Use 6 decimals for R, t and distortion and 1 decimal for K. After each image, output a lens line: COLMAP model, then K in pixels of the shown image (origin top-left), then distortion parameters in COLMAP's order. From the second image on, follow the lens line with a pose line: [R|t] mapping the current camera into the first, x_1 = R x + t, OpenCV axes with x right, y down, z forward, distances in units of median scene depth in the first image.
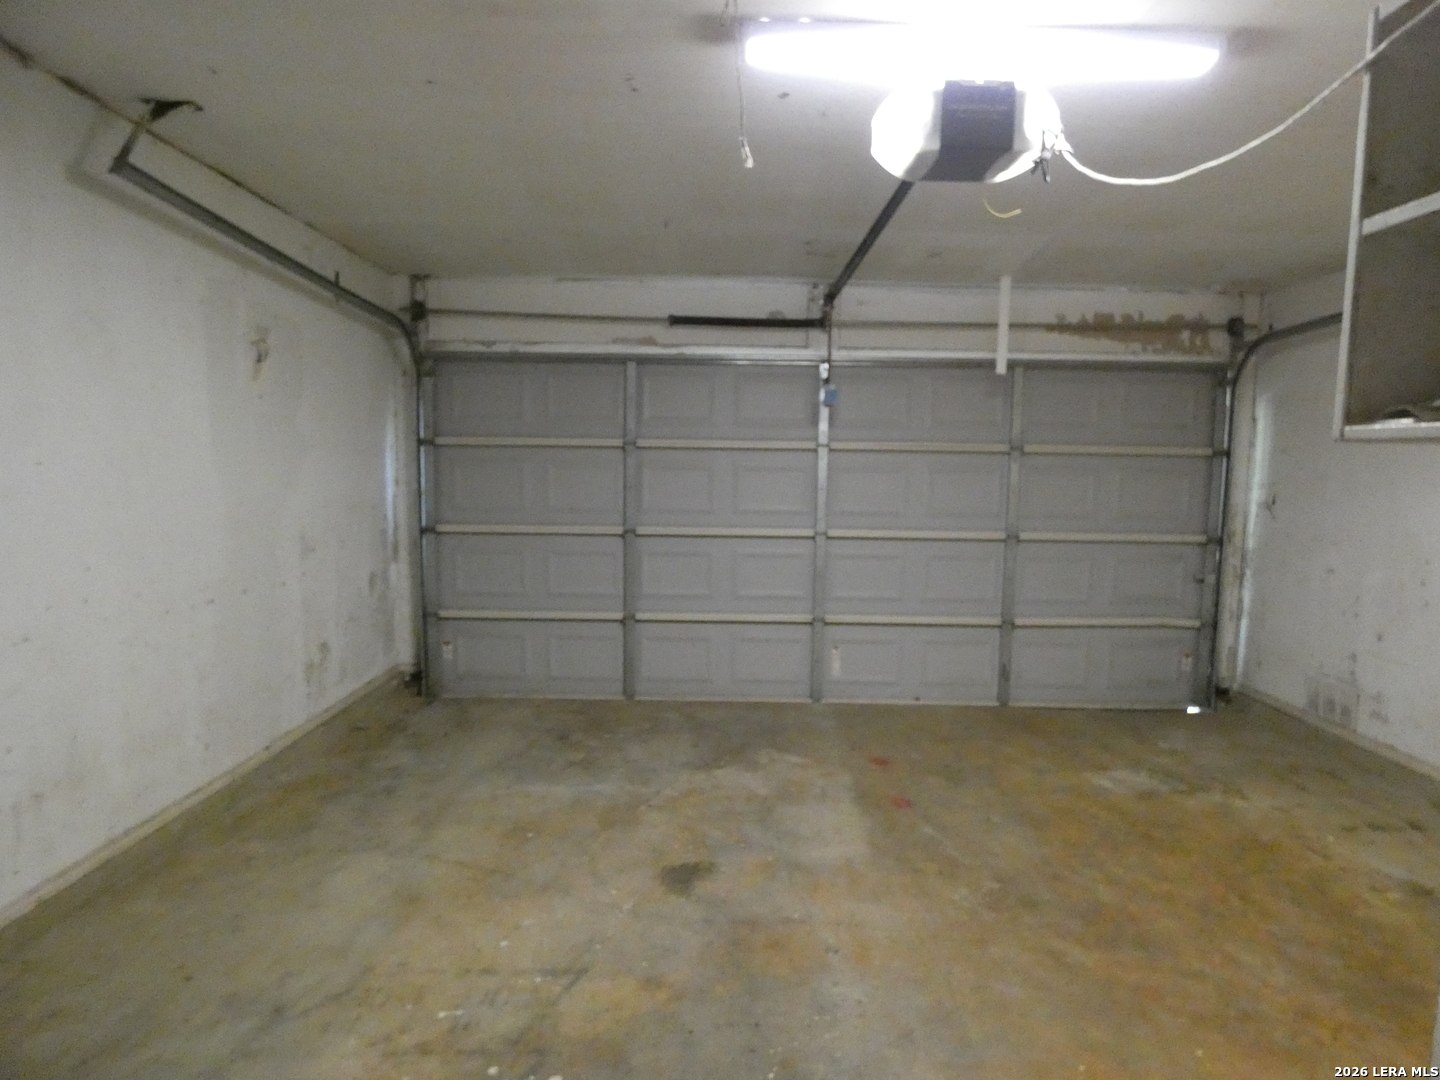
lens RADIAL K [[857.1, 0, 720.5], [0, 857.1, 543.3], [0, 0, 1]] dist [0.005326, 0.000967]
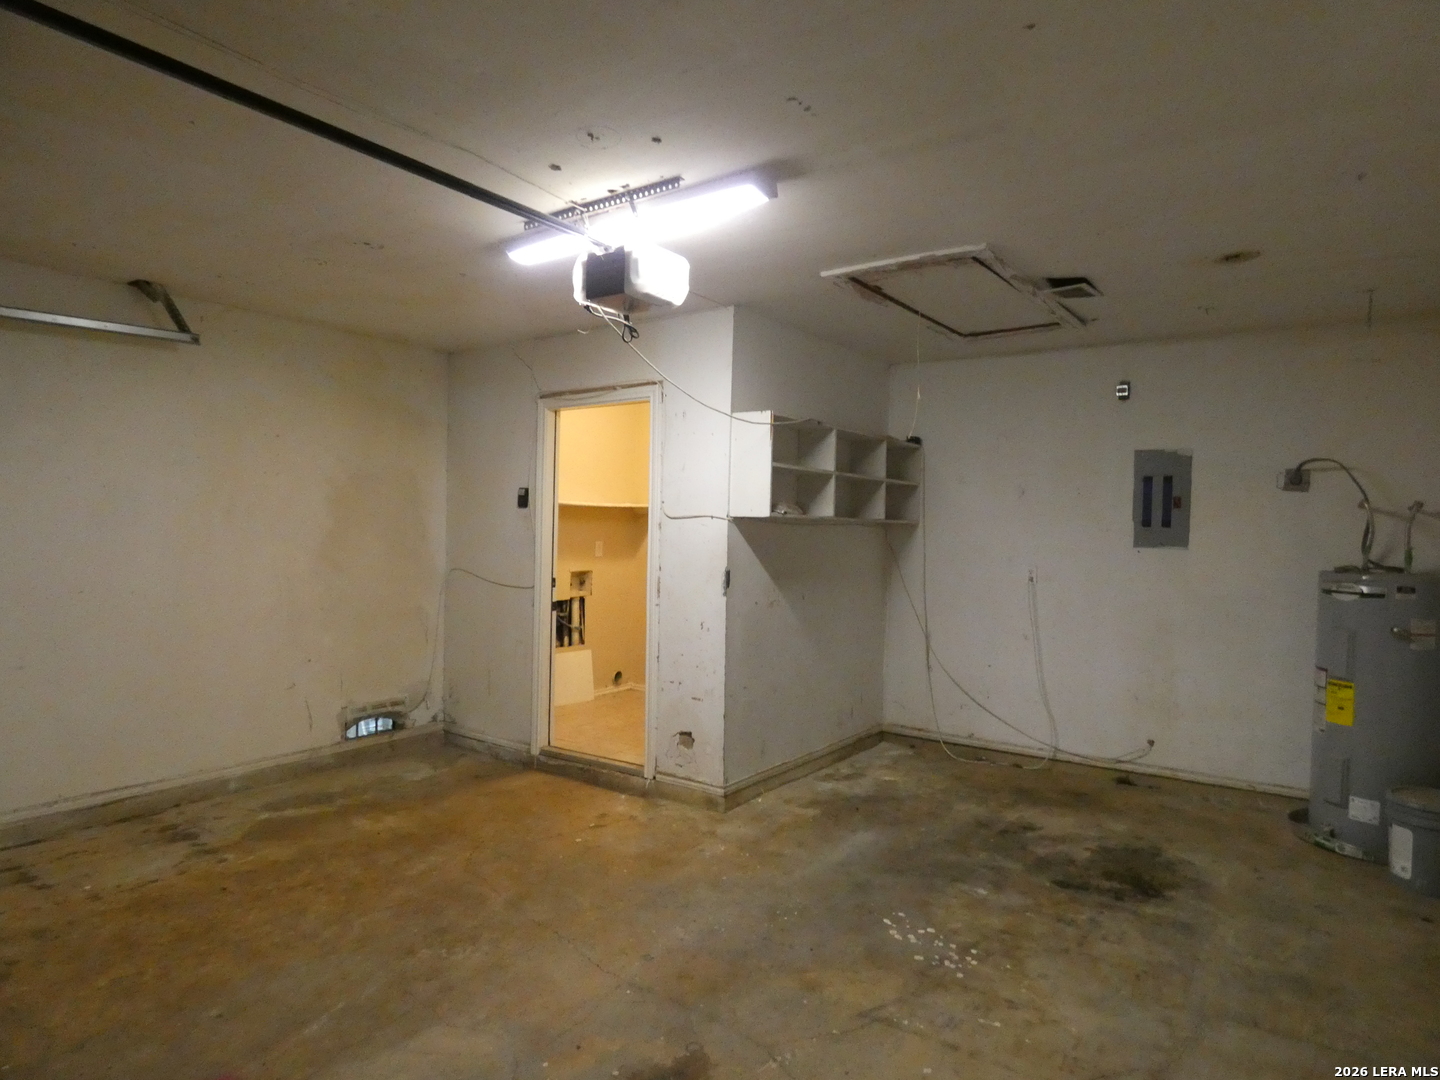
lens RADIAL K [[857.1, 0, 718.8], [0, 857.1, 539.9], [0, 0, 1]] dist [0.005326, 0.000967]
pose [[-0.810365, -0.041777, 0.584434, -0.608937], [0.022026, 0.994578, 0.101637, -0.188609], [-0.585511, 0.095236, -0.805051, 1.899458]]
